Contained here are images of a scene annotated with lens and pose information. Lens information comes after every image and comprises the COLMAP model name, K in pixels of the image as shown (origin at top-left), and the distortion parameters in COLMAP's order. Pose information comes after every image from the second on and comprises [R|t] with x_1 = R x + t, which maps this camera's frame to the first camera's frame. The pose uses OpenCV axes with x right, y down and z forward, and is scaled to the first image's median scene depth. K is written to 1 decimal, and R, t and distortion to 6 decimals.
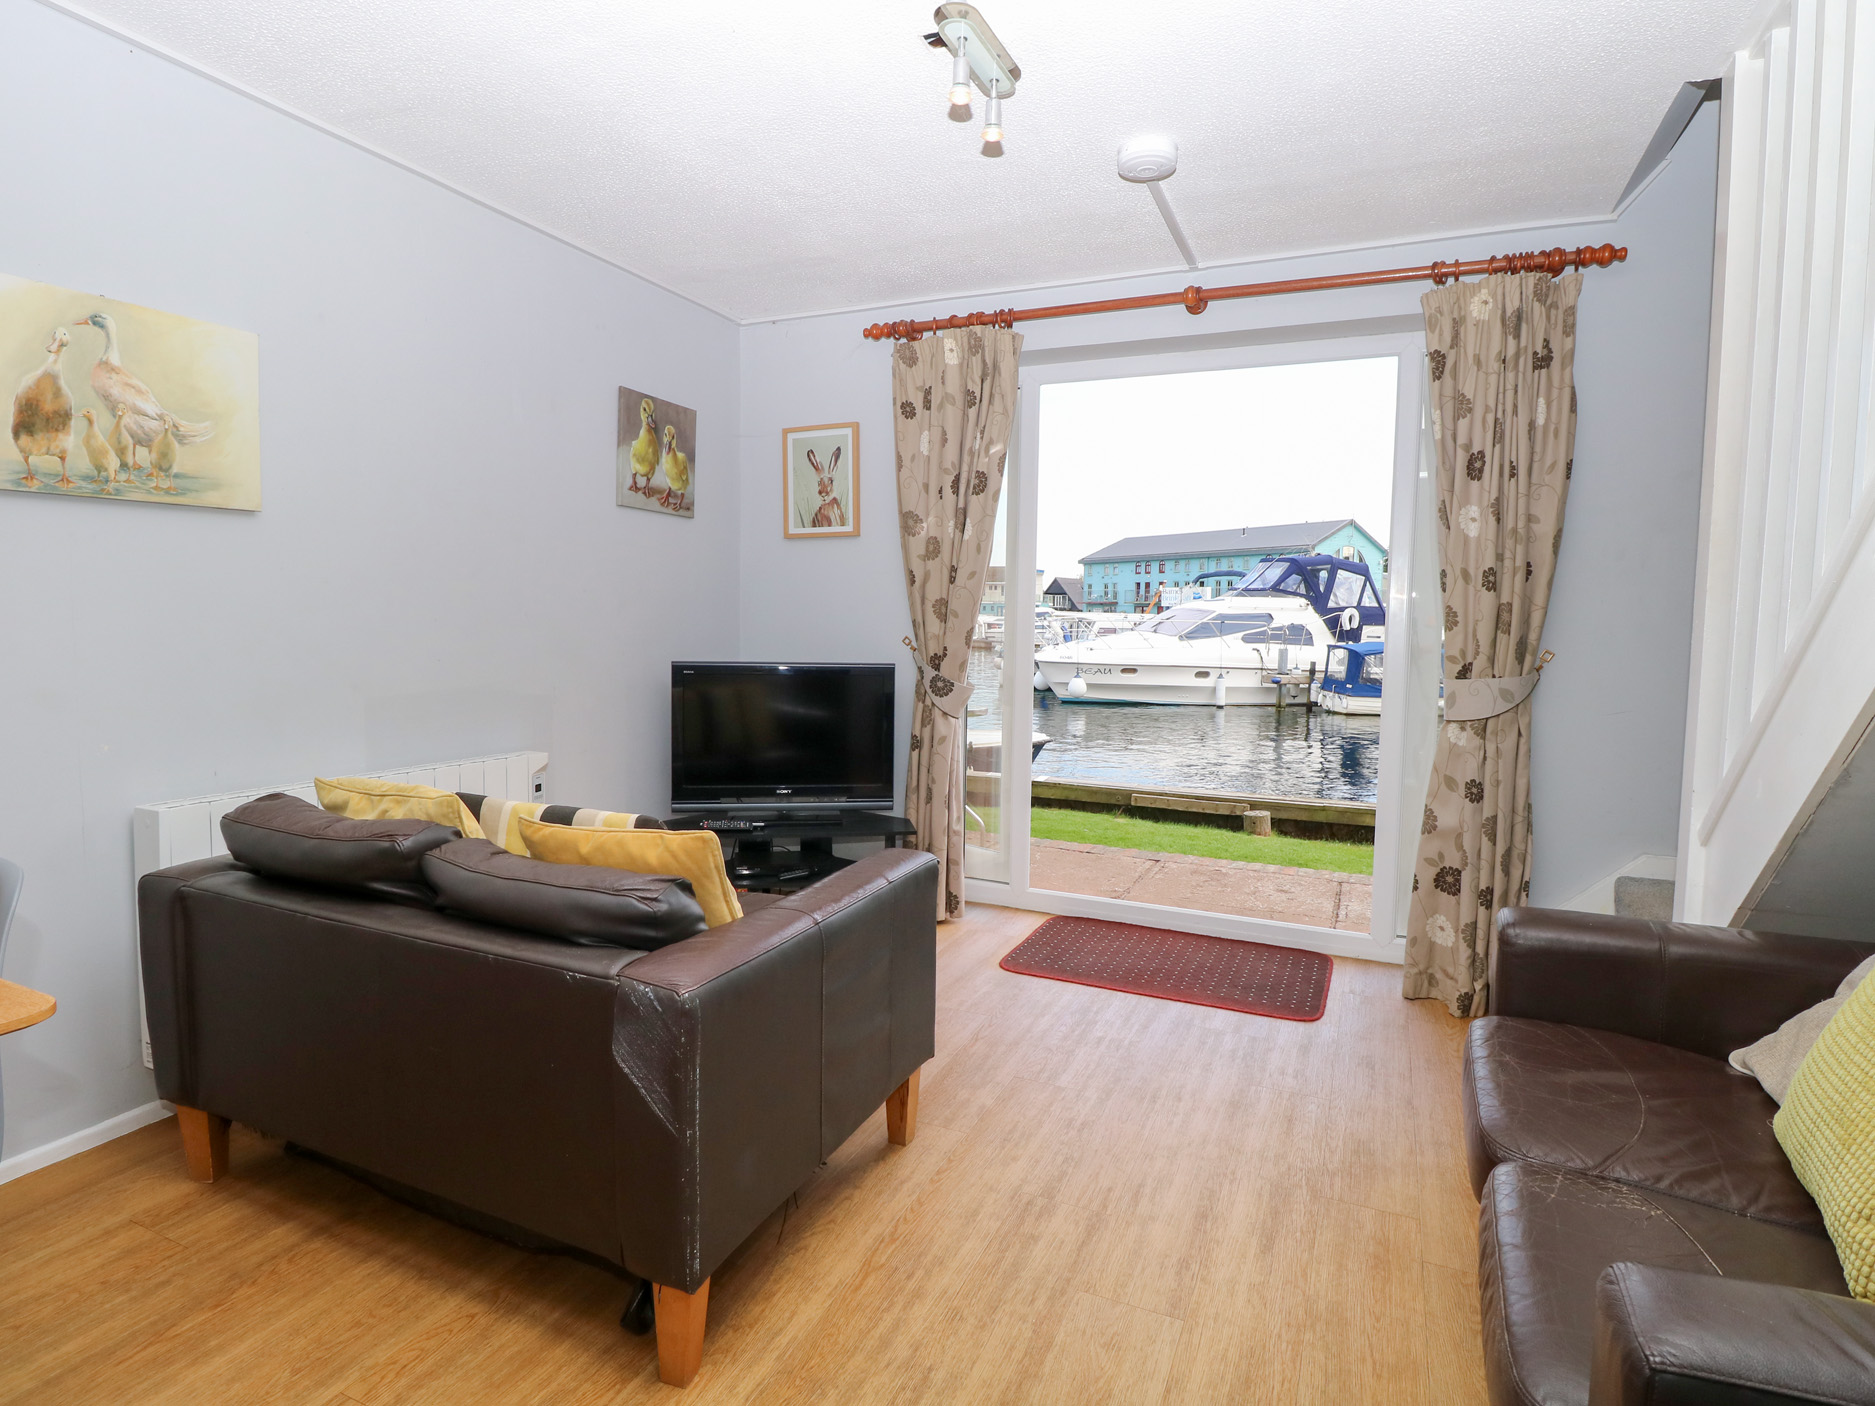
lens RADIAL K [[992.0, 0, 932.0], [0, 992.0, 682.4], [0, 0, 1]] dist [0.001147, -0.014380]
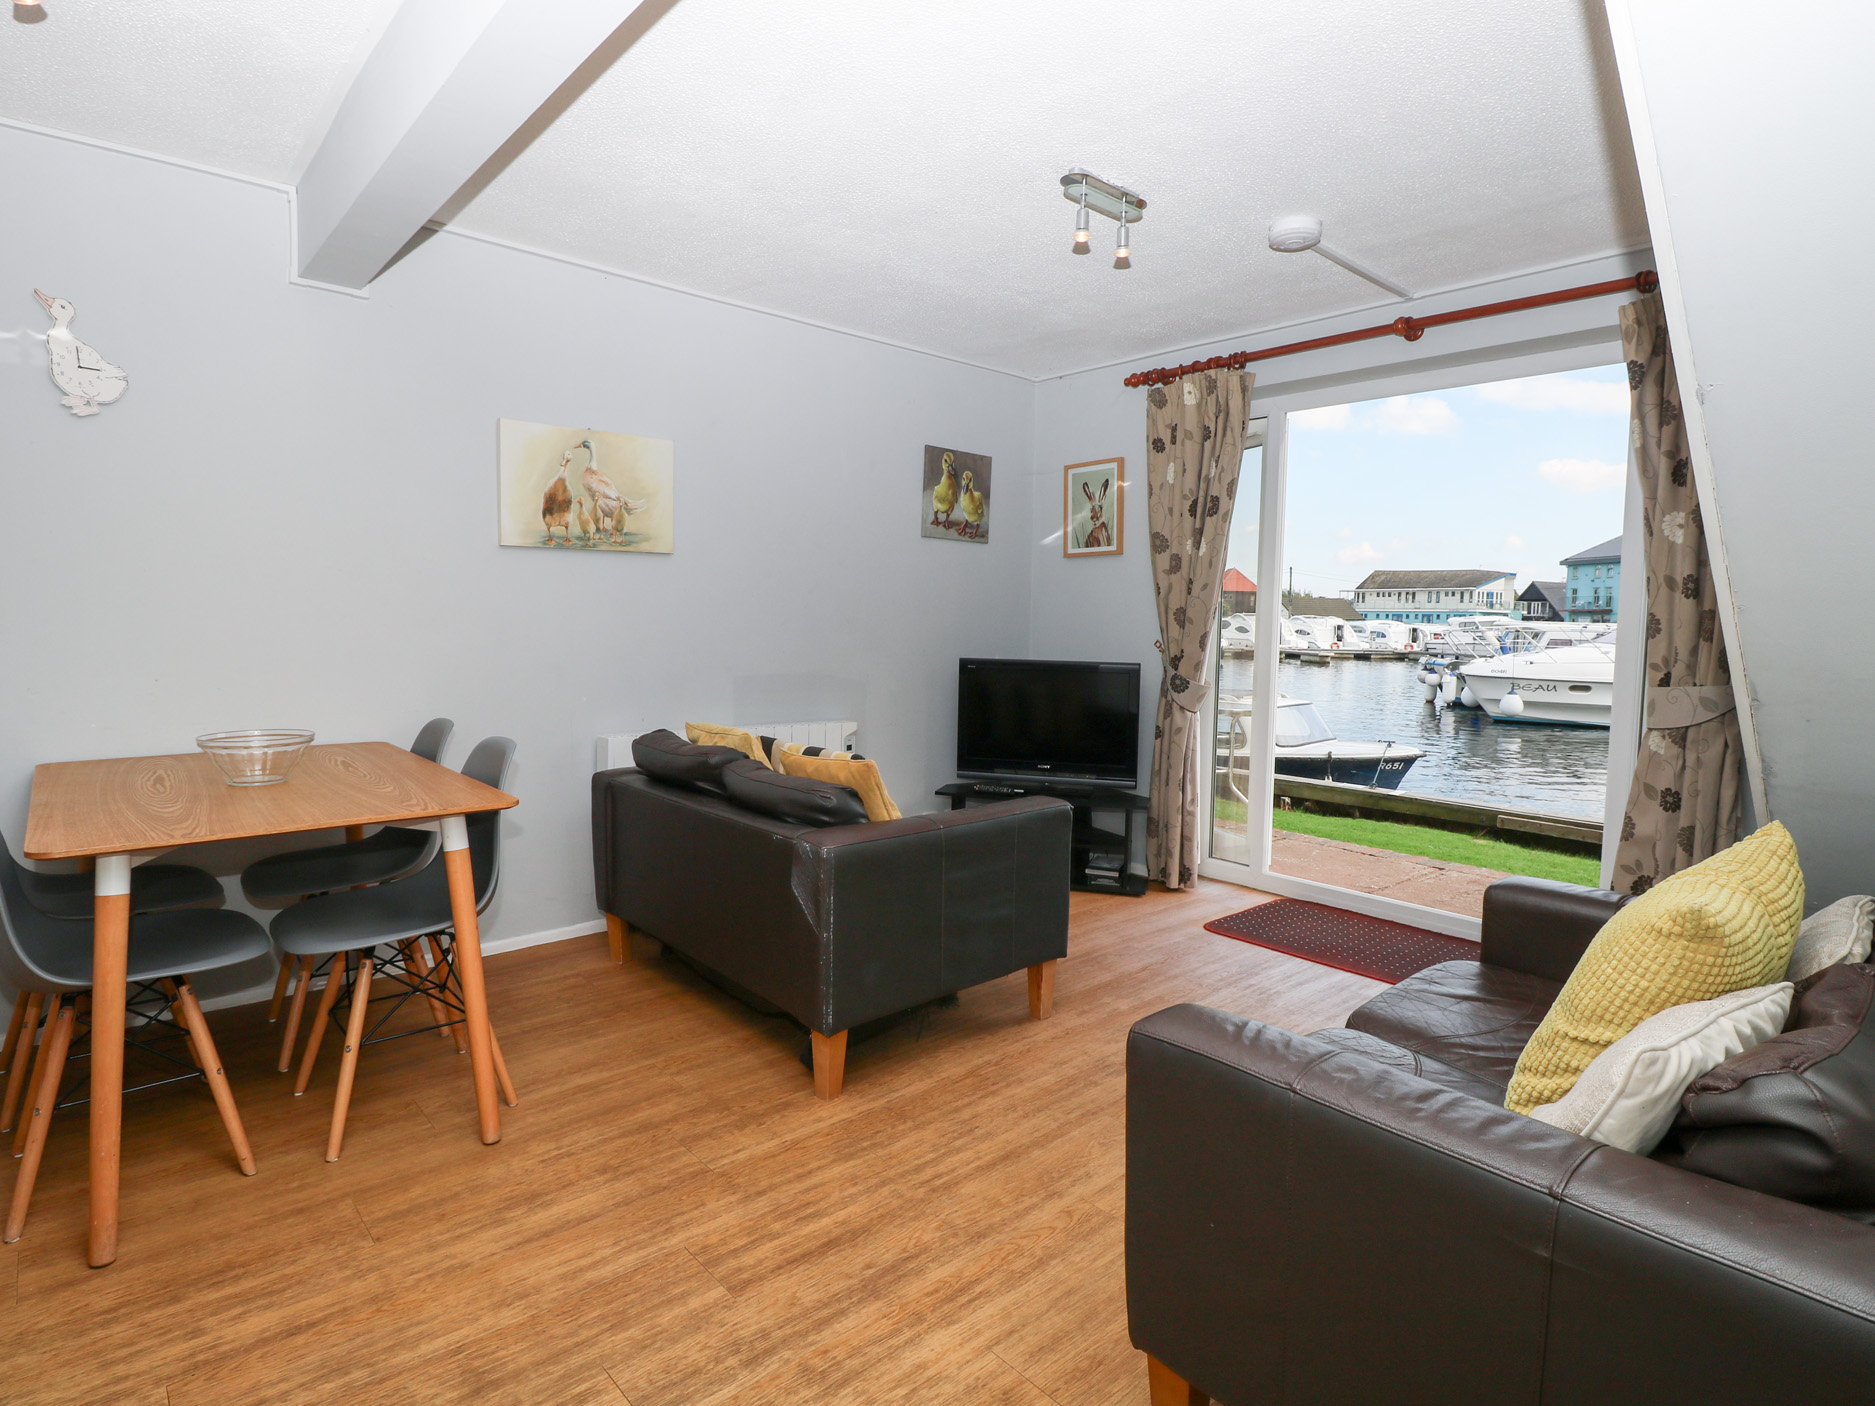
lens RADIAL K [[992.0, 0, 932.0], [0, 992.0, 682.4], [0, 0, 1]] dist [0.001147, -0.014380]
pose [[0.910557, 0.027302, -0.412481, 0.226907], [-0.030805, 0.999524, -0.001846, 0.013447], [0.412234, 0.014387, 0.910964, -0.167292]]
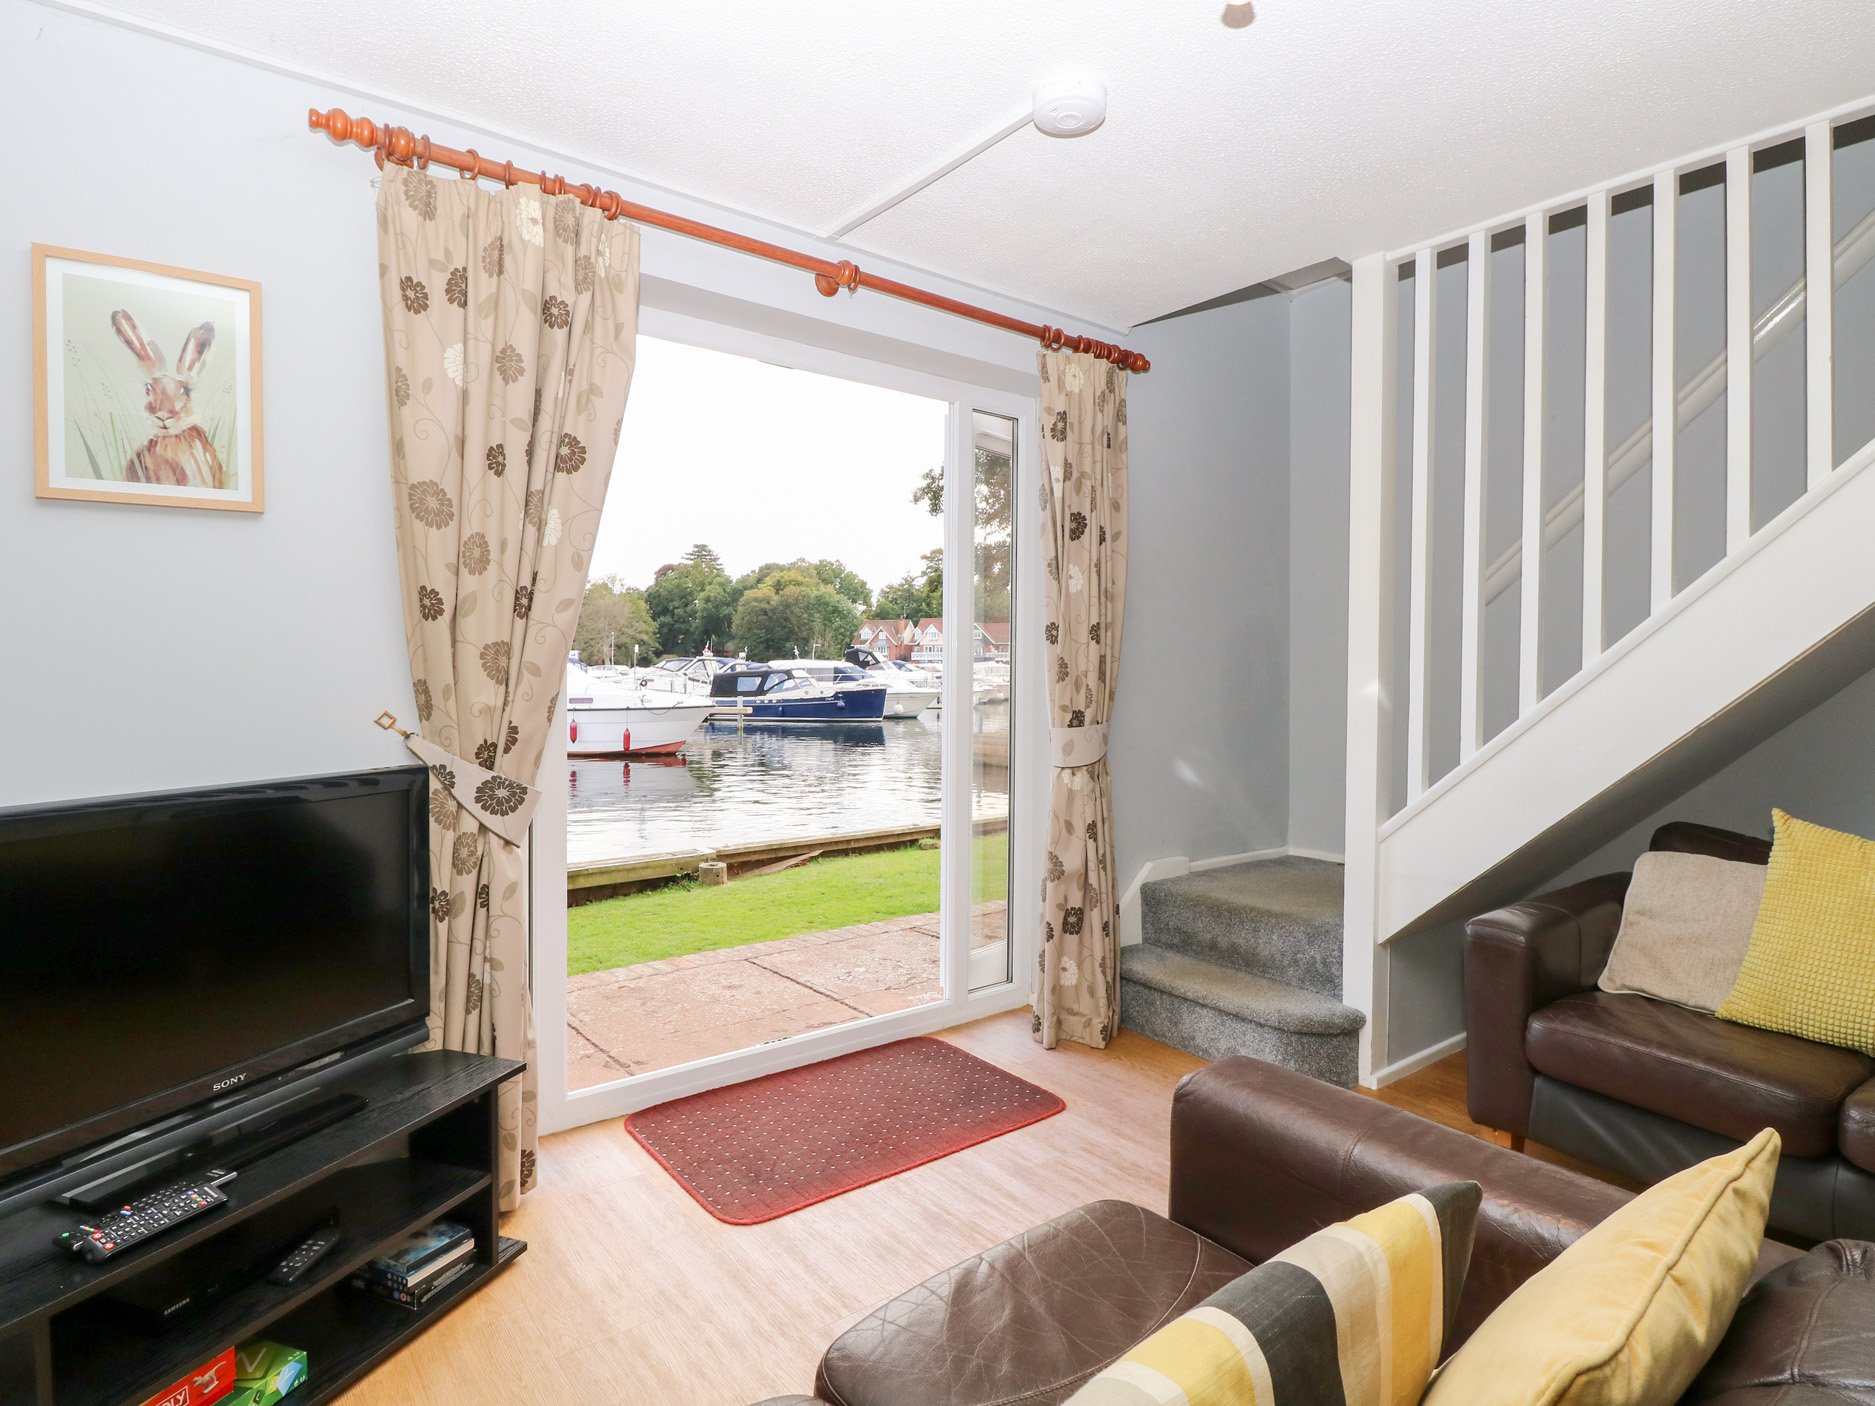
lens RADIAL K [[992.0, 0, 932.0], [0, 992.0, 682.4], [0, 0, 1]] dist [0.001147, -0.014380]
pose [[0.473232, -0.023882, 0.880614, -0.382465], [0.059047, 0.998244, -0.004659, -0.044960], [-0.878957, 0.054203, 0.473811, 0.518052]]
